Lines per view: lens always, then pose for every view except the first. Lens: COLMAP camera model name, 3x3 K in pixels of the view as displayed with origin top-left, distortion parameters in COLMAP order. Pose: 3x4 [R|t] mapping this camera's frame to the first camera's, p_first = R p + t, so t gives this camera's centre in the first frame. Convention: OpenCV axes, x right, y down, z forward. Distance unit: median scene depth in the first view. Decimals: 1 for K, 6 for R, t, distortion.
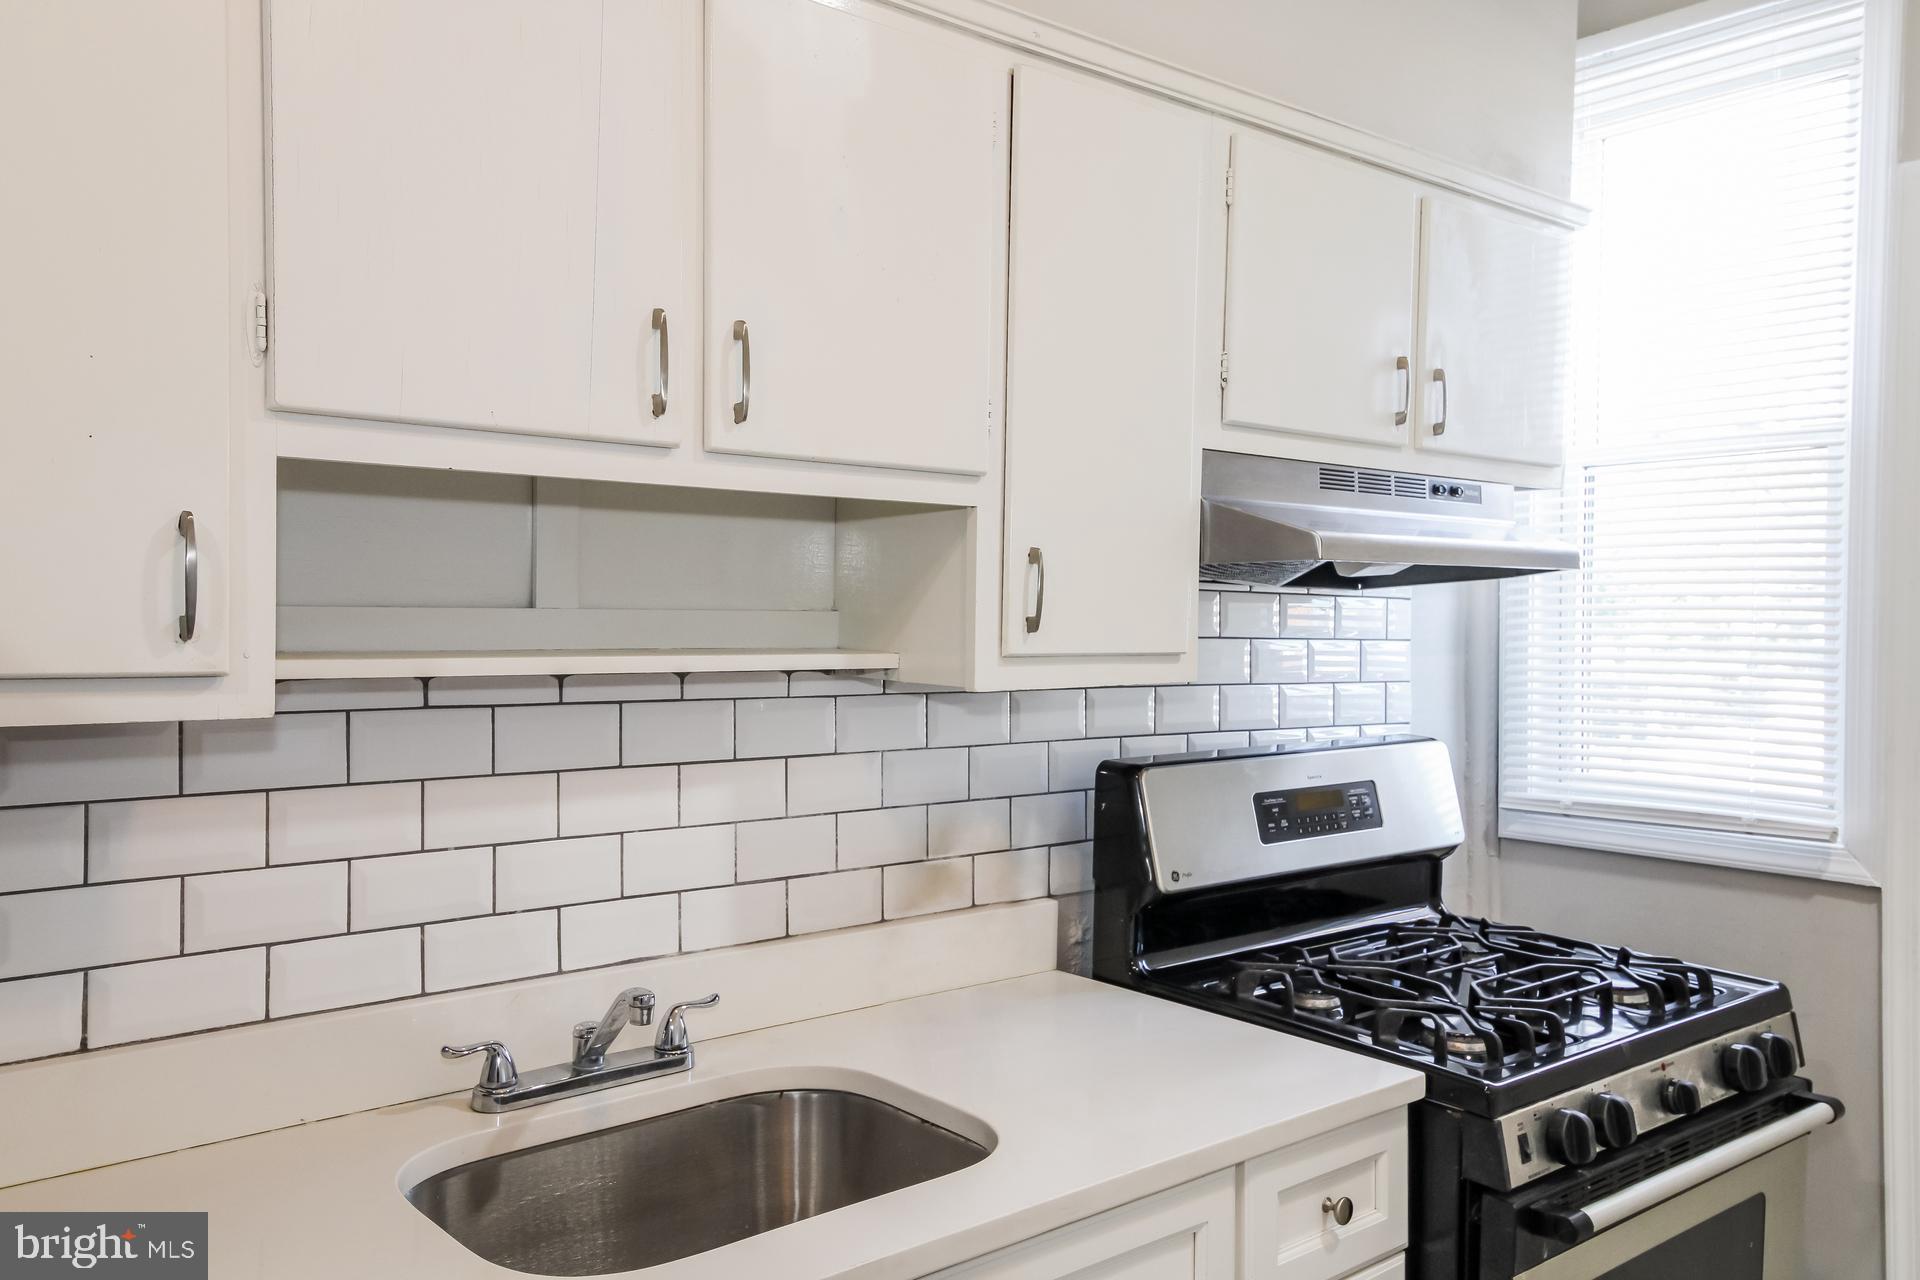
lens RADIAL K [[1521.6, 0, 954.1], [0, 1521.6, 638.1], [0, 0, 1]] dist [0.037248, 0.005475]
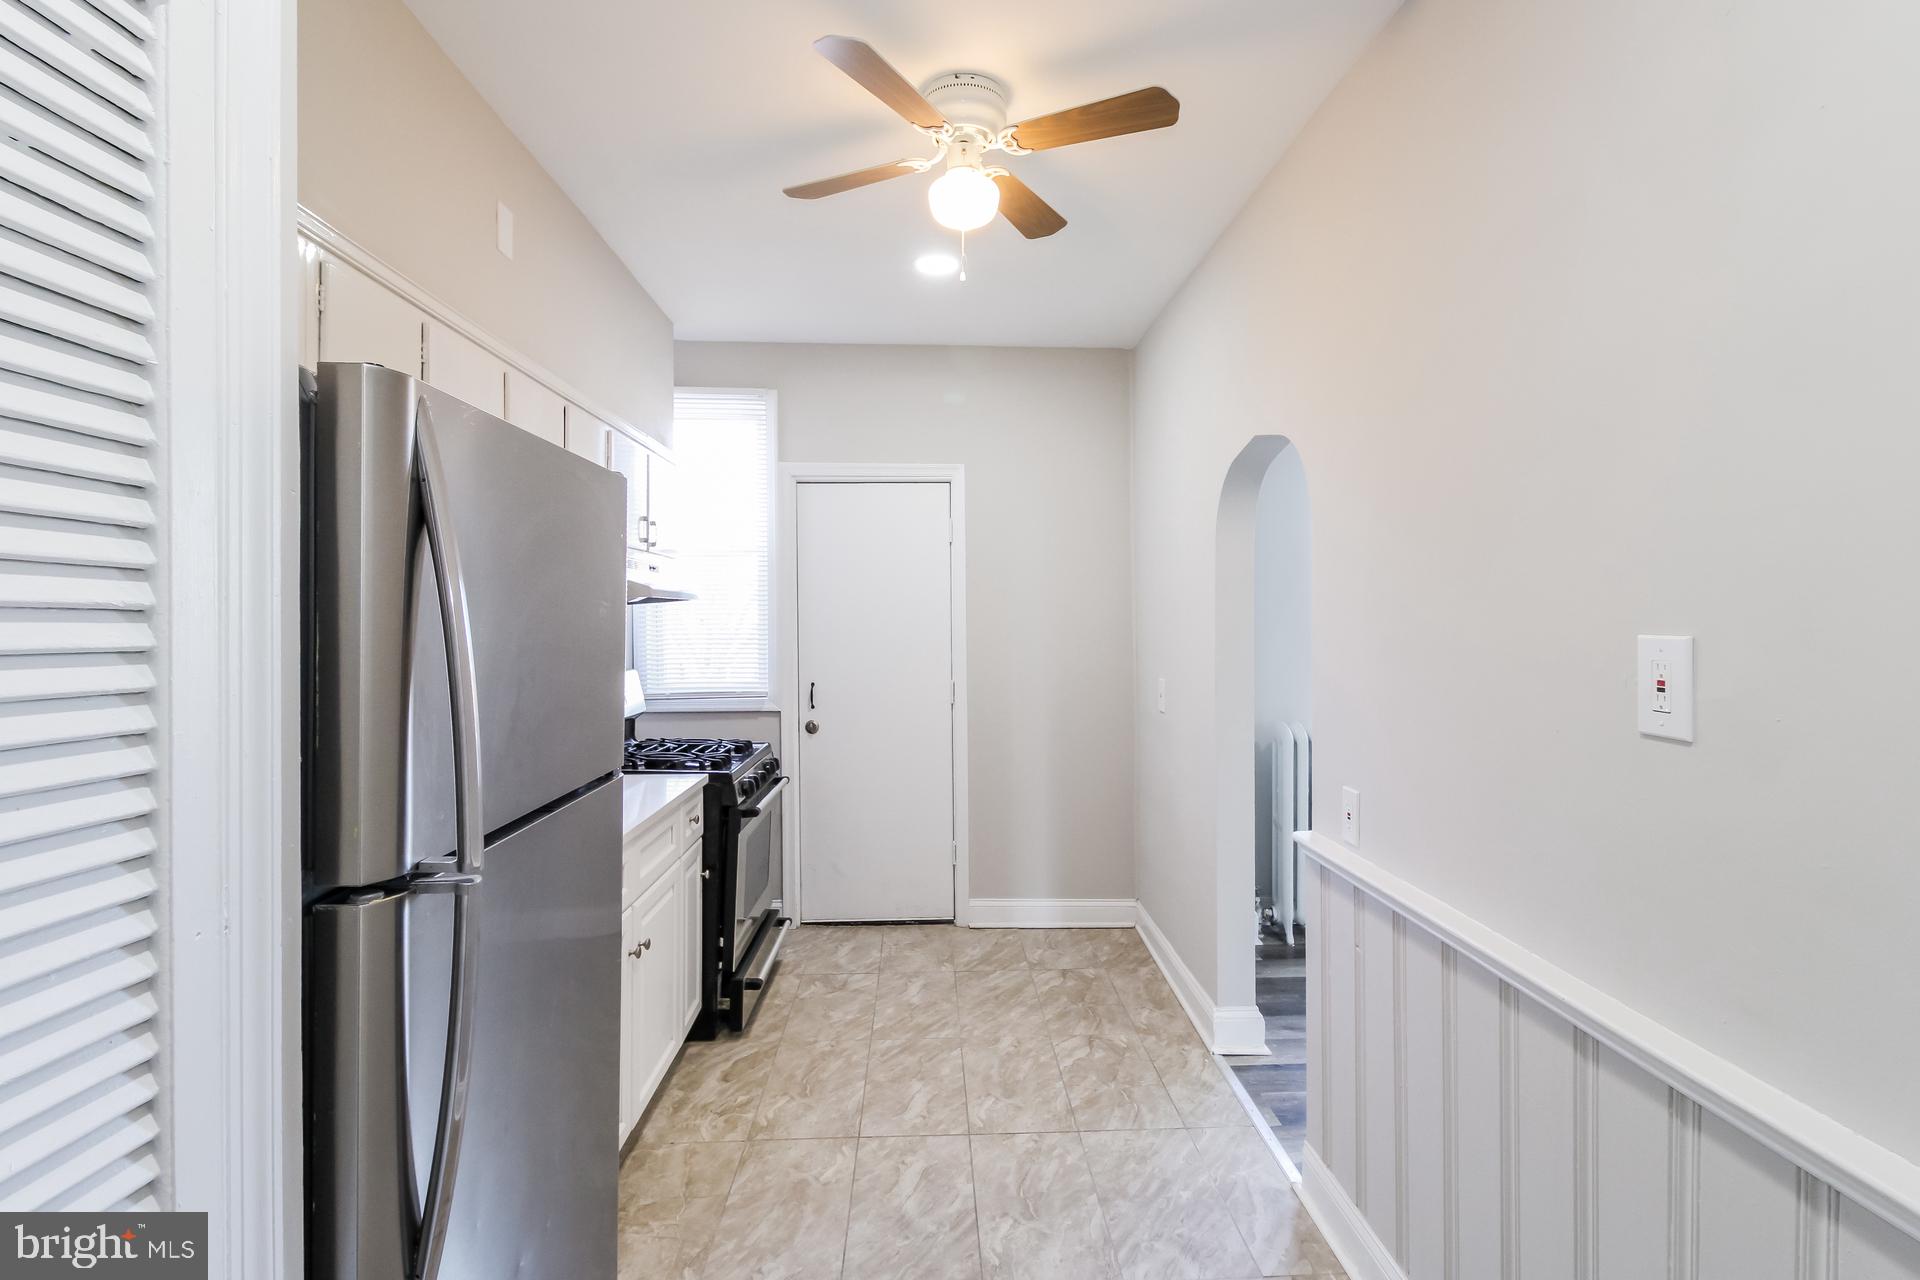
lens RADIAL K [[945.9, 0, 963.7], [0, 945.9, 631.1], [0, 0, 1]] dist [0.001952, -0.006984]
pose [[0.616840, -0.017030, 0.786904, -0.720139], [0.014575, 0.999842, 0.010214, -0.001440], [-0.786954, 0.005169, 0.616990, -0.448949]]
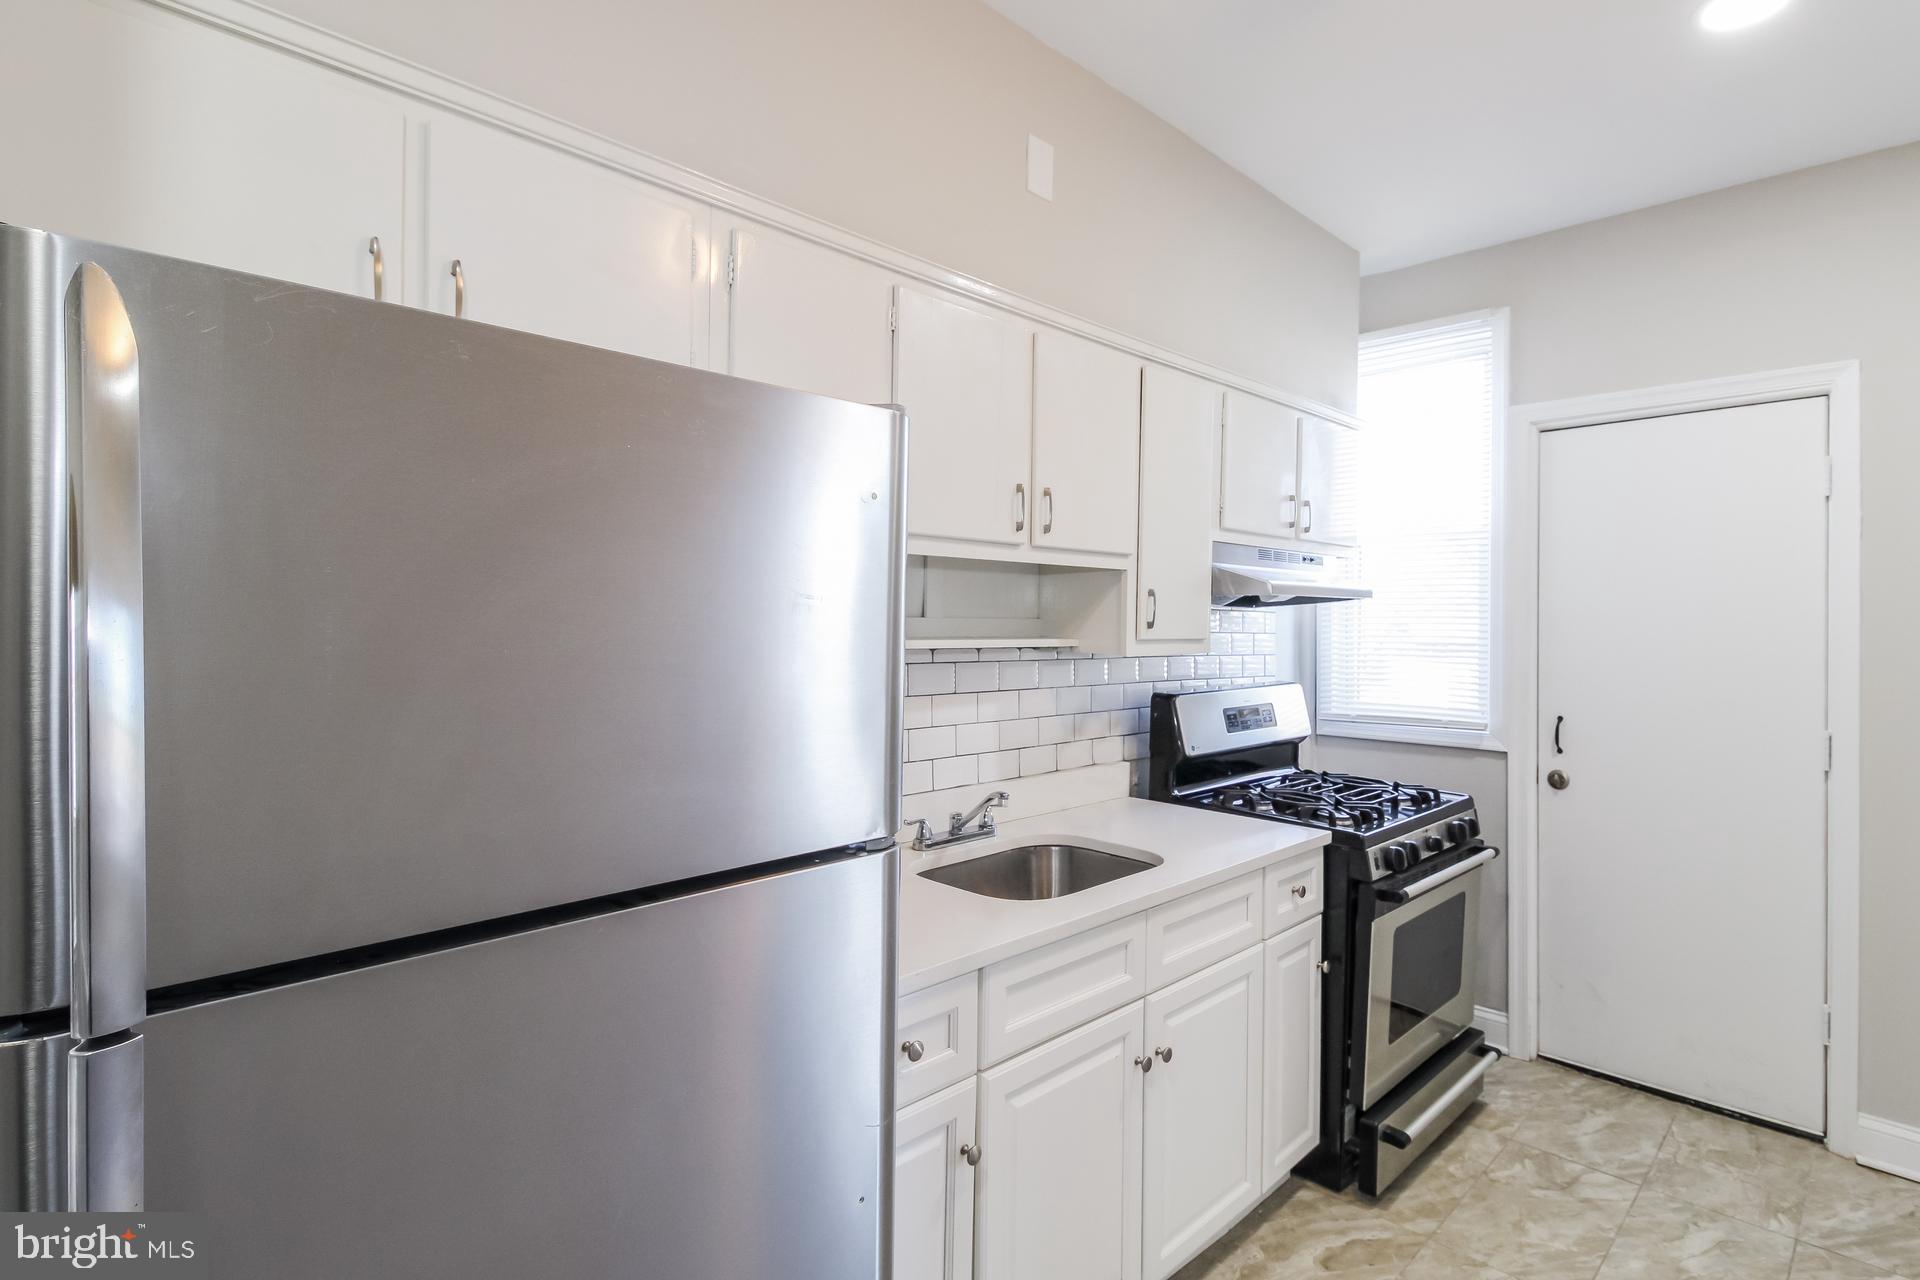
lens RADIAL K [[945.9, 0, 964.9], [0, 945.9, 627.3], [0, 0, 1]] dist [0.001952, -0.006984]
pose [[0.997400, -0.000159, 0.072064, -0.273211], [0.000670, 0.999975, -0.007066, 0.002681], [-0.072061, 0.007096, 0.997375, -0.269868]]
